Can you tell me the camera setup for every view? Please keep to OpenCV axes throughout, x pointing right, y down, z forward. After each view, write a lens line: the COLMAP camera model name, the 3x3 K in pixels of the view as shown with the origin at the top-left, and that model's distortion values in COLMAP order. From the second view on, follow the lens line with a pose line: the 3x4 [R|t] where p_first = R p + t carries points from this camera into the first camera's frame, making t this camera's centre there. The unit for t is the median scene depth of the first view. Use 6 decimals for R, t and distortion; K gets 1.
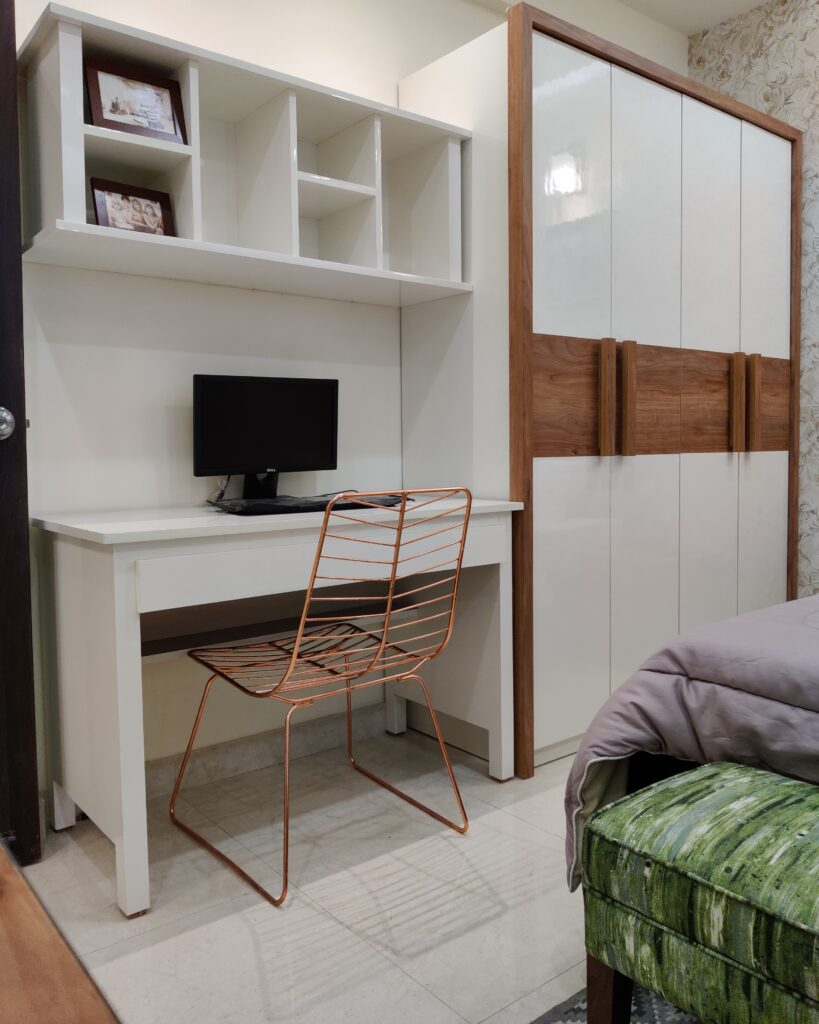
lens RADIAL K [[829.8, 0, 409.5], [0, 829.8, 512.0], [0, 0, 1]] dist [0.000574, -0.002118]
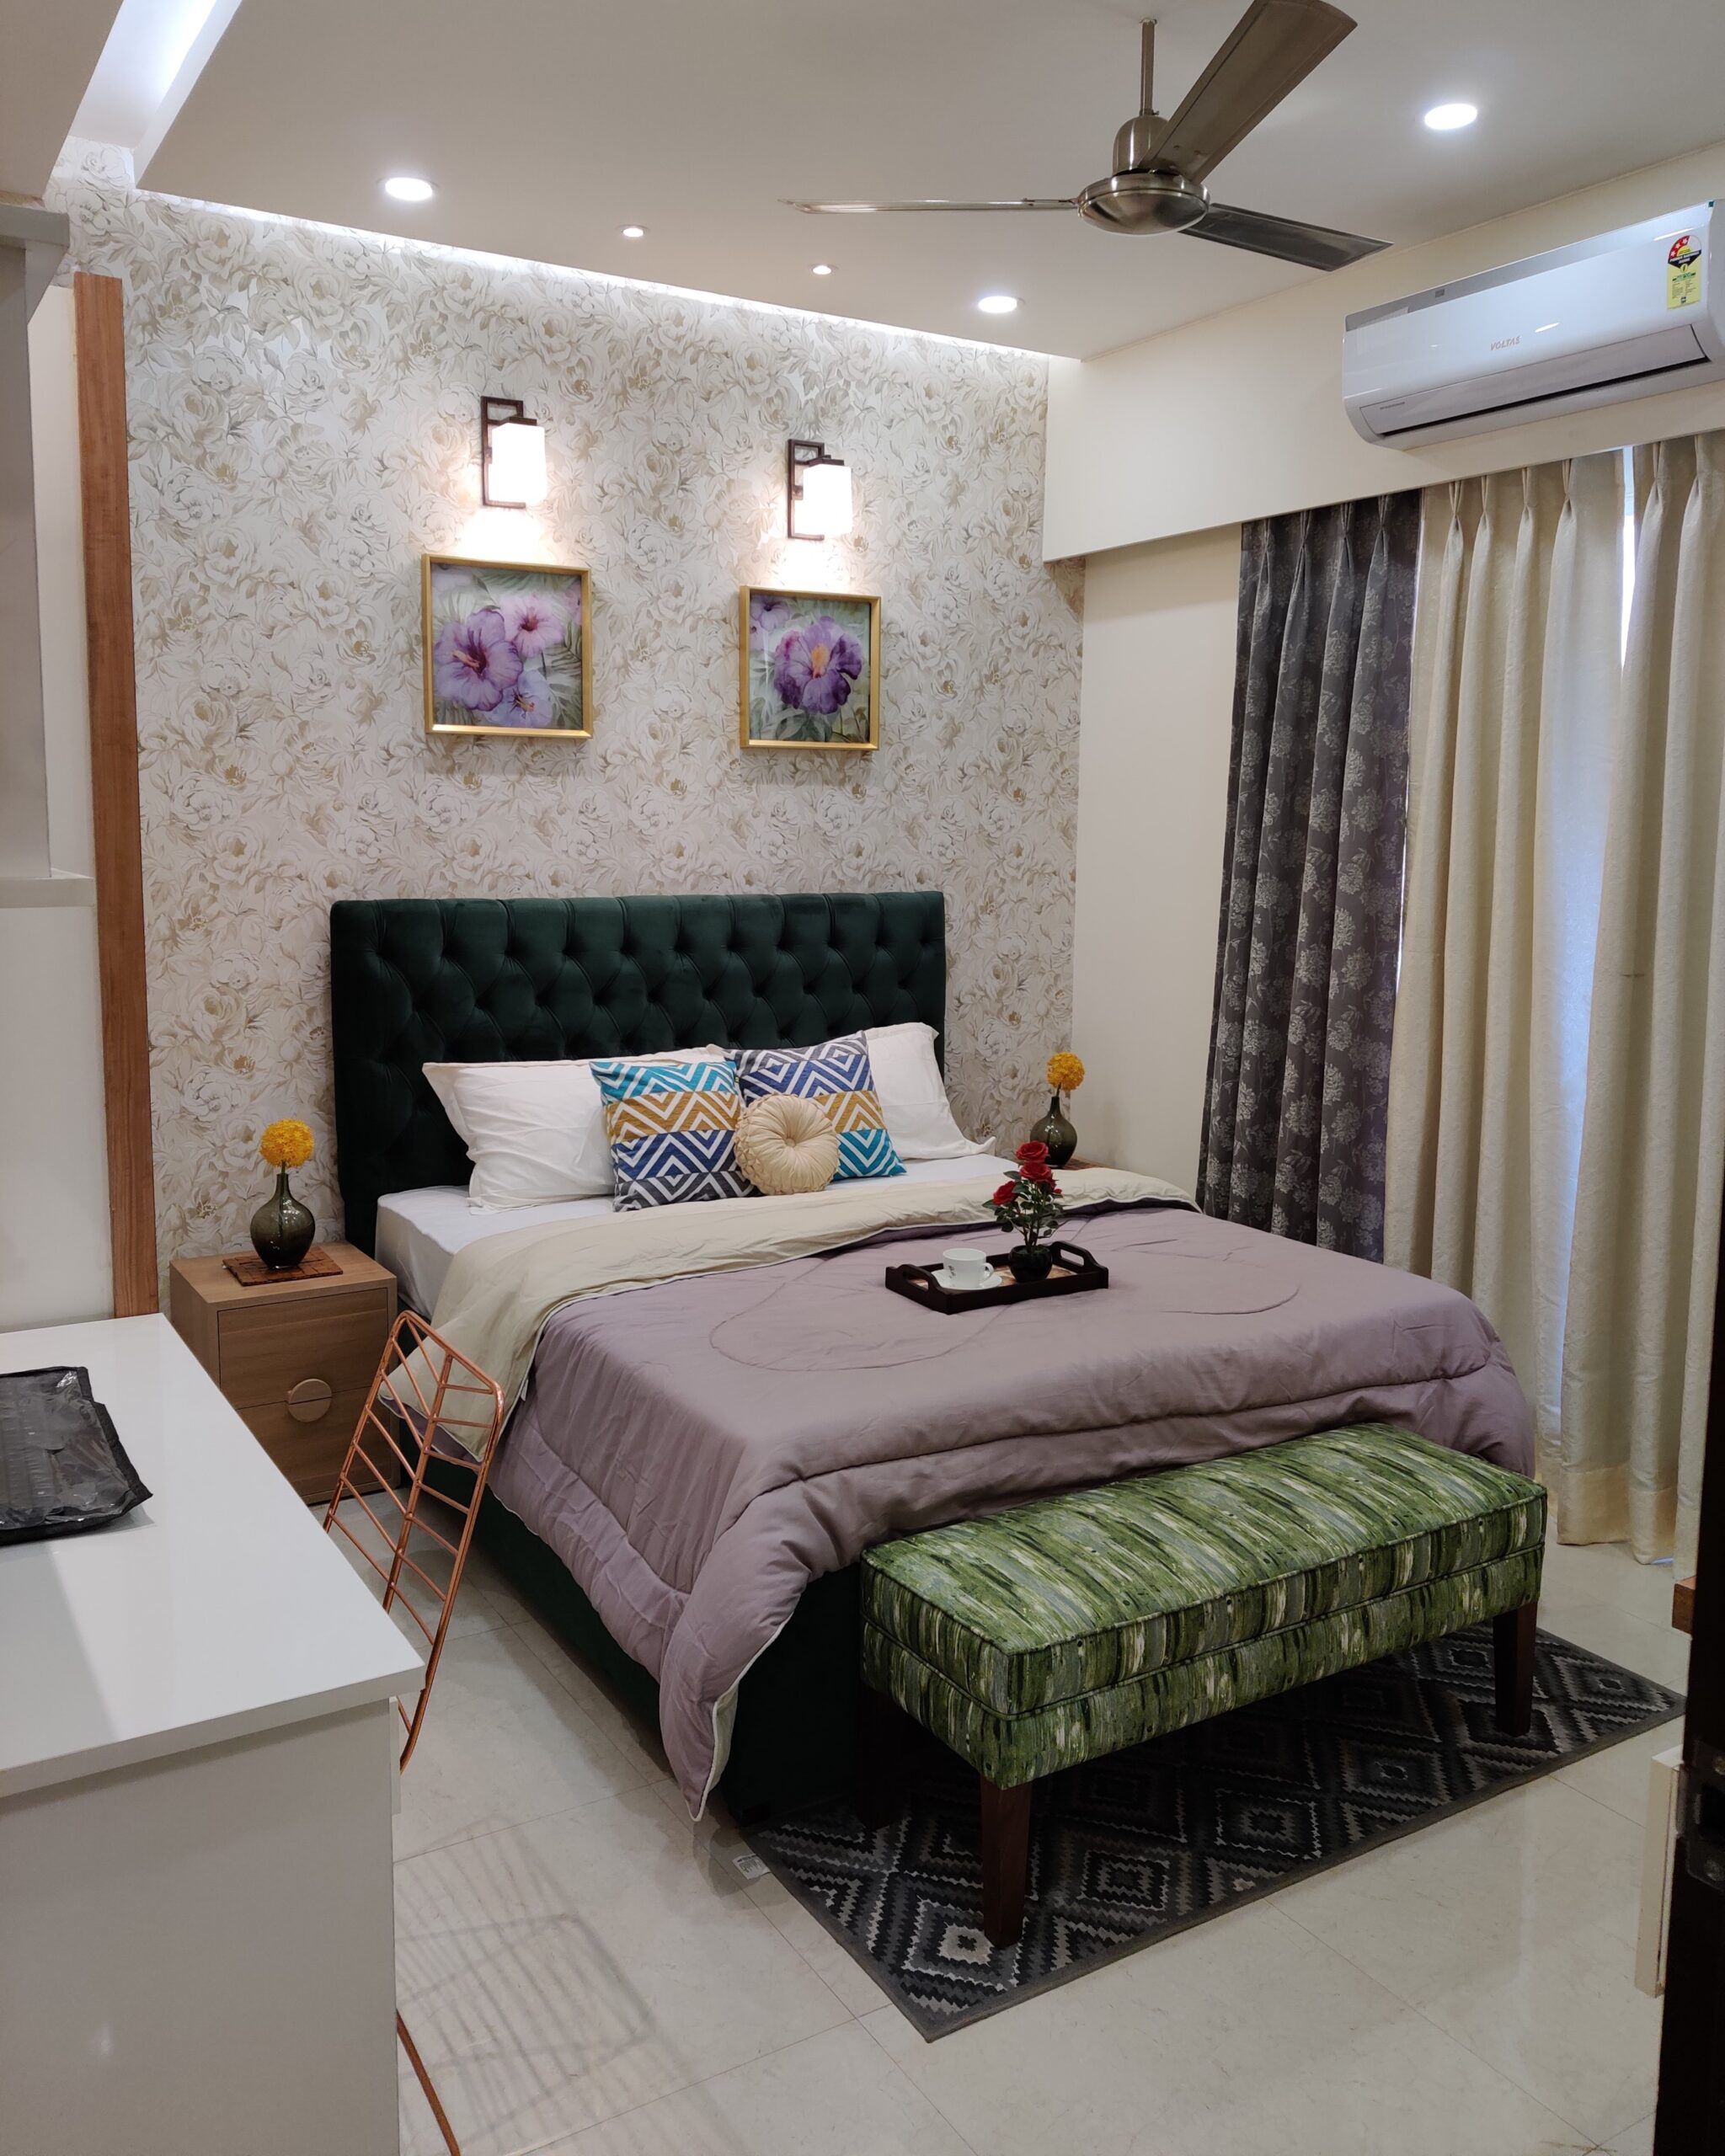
lens RADIAL K [[1747.1, 0, 862.5], [0, 1747.1, 1078.0], [0, 0, 1]] dist [0.000574, -0.002118]
pose [[0.124080, -0.142868, 0.981933, -1.619284], [0.066838, 0.988536, 0.135383, -0.524545], [-0.990019, 0.048833, 0.132207, 0.885645]]
